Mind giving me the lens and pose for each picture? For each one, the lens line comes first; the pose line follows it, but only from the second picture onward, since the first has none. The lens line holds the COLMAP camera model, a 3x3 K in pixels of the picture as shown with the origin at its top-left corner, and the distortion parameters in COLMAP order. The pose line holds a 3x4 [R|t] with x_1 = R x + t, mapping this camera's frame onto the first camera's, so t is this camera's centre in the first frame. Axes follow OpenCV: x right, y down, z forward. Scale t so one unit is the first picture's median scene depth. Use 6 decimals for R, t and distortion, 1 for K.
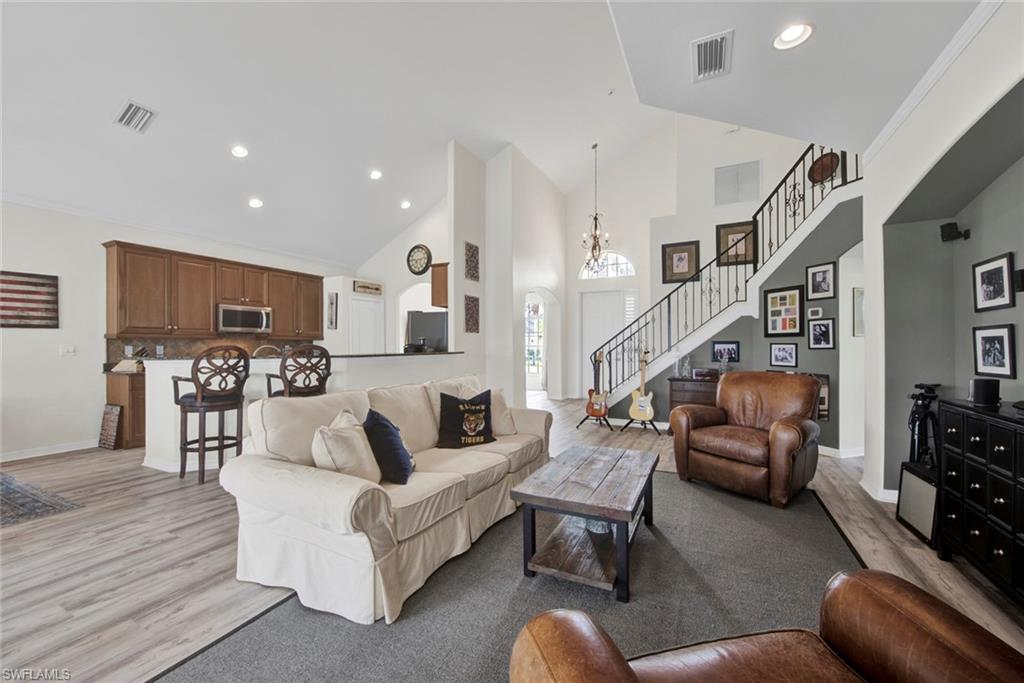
lens RADIAL K [[407.0, 0, 512.0], [0, 407.0, 341.5], [0, 0, 1]] dist [-0.001188, -0.000323]
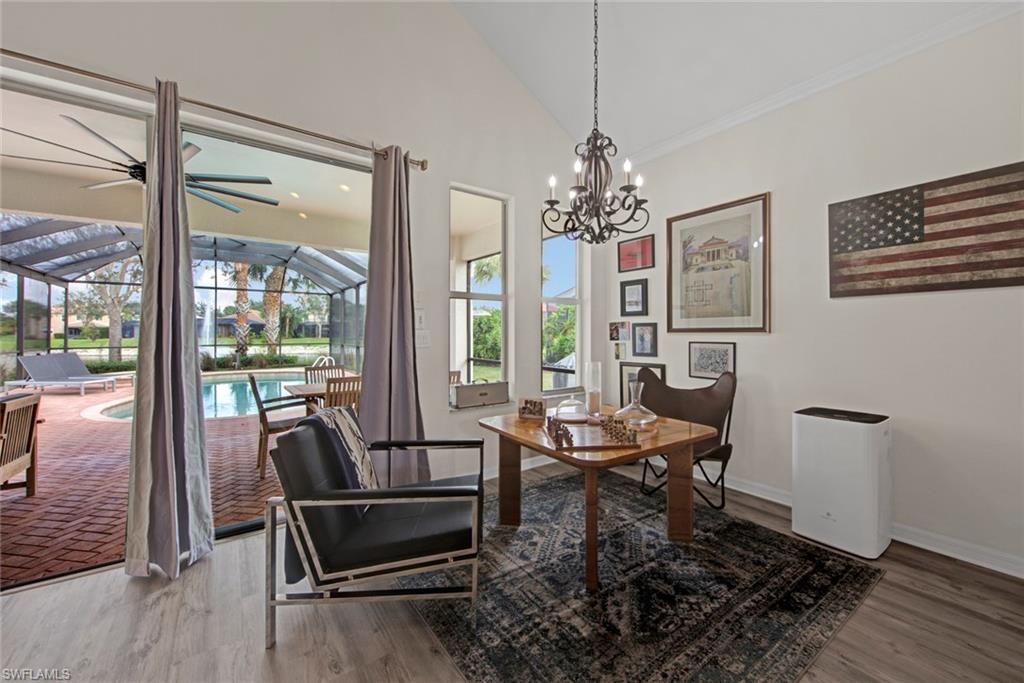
lens RADIAL K [[405.1, 0, 510.4], [0, 405.1, 330.9], [0, 0, 1]] dist [-0.001156, -0.000444]
pose [[-0.464681, -0.001060, -0.885477, -0.473521], [0.008734, 0.999945, -0.005781, 0.012782], [0.885435, -0.010420, -0.464647, 0.652364]]
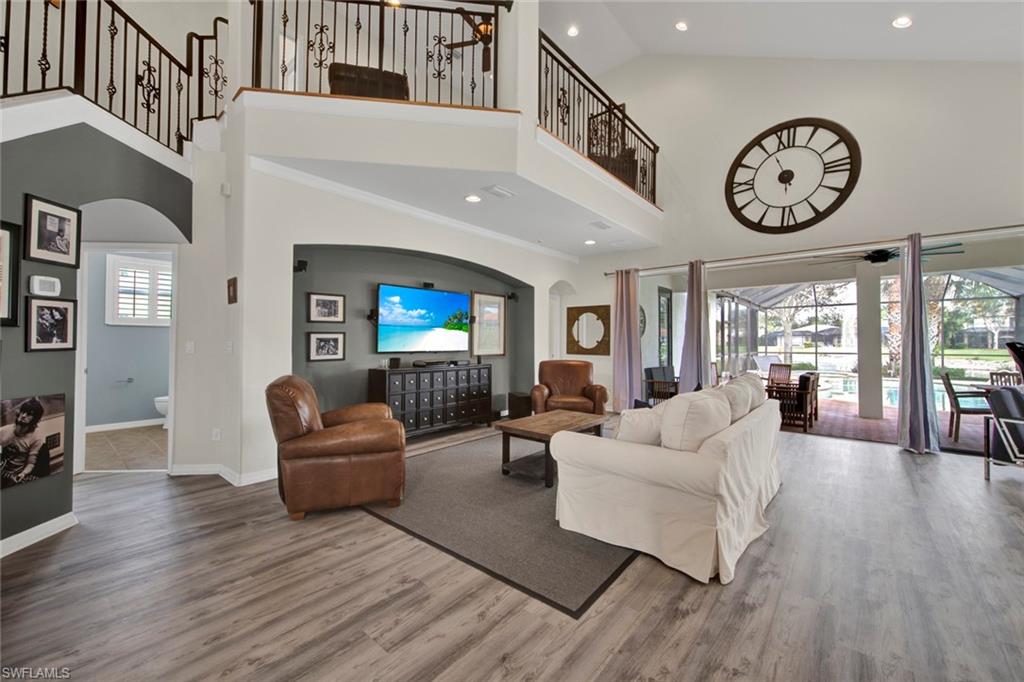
lens RADIAL K [[399.8, 0, 516.7], [0, 399.8, 335.7], [0, 0, 1]] dist [0.002327, -0.000008]
pose [[-0.974862, 0.006578, 0.222711, 0.000015], [0.001143, 0.999699, -0.024523, 0.010489], [-0.222806, -0.023652, -0.974576, 1.240586]]
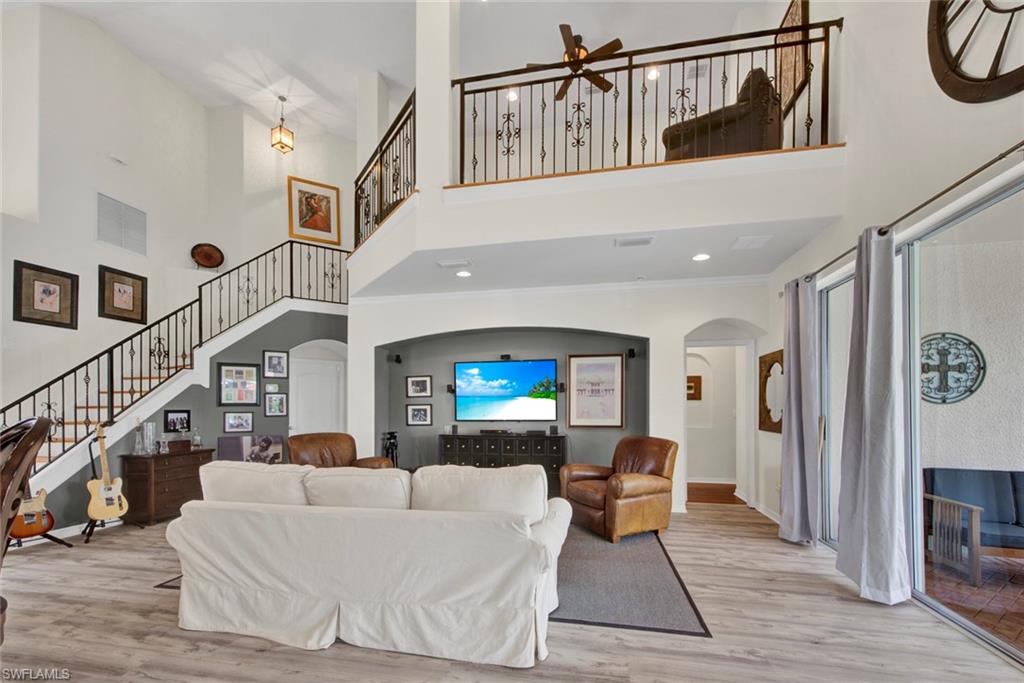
lens RADIAL K [[433.2, 0, 518.1], [0, 433.2, 409.1], [0, 0, 1]] dist [0.001719, -0.000172]
pose [[-0.281296, 0.003711, 0.959614, -0.693435], [-0.001816, 0.999989, -0.004399, 0.000277], [-0.959619, -0.002981, -0.281286, 0.573318]]
